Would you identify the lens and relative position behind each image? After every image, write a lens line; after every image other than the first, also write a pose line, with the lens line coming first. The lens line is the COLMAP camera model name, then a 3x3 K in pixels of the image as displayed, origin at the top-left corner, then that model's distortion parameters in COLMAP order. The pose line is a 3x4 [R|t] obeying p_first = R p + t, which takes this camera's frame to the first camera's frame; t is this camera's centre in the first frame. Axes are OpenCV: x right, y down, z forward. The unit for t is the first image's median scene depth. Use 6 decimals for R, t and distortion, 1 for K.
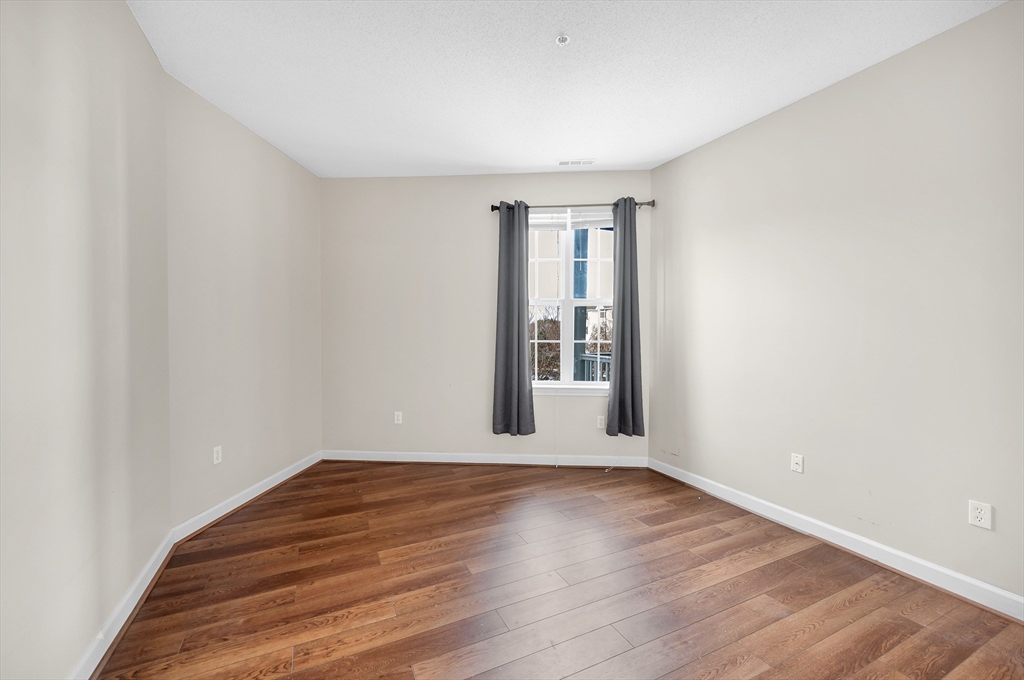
lens RADIAL K [[413.0, 0, 504.9], [0, 413.0, 341.3], [0, 0, 1]] dist [-0.005756, 0.001097]
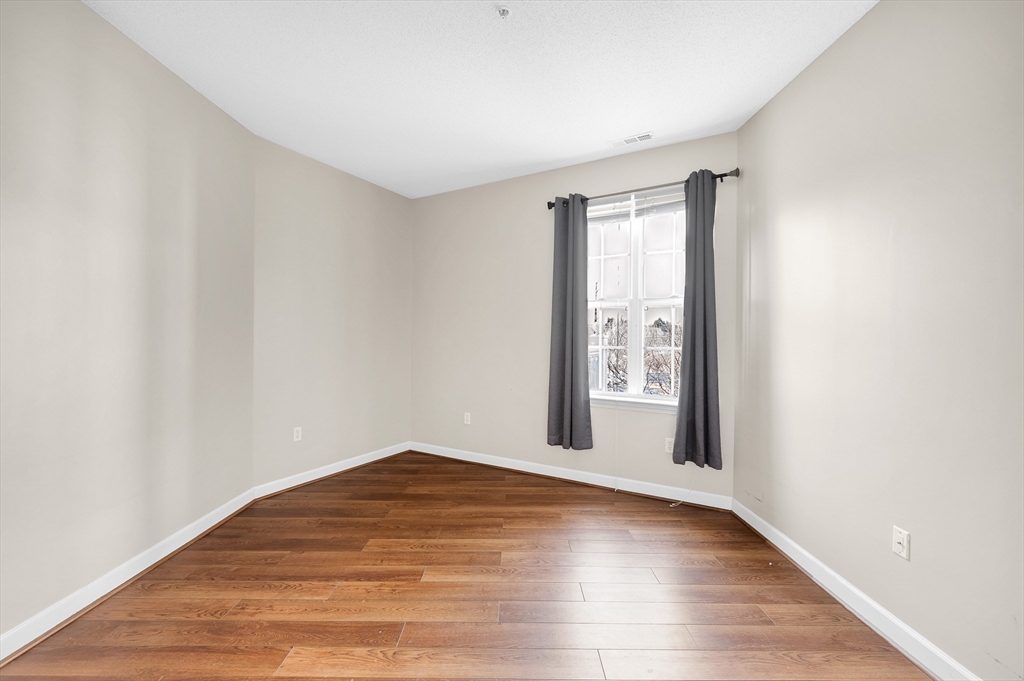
lens RADIAL K [[413.0, 0, 494.6], [0, 413.0, 339.3], [0, 0, 1]] dist [-0.005756, 0.001097]
pose [[0.902024, 0.007676, -0.431618, 0.329486], [-0.015154, 0.999789, -0.013890, -0.000193], [0.431421, 0.019070, 0.901949, 0.118534]]
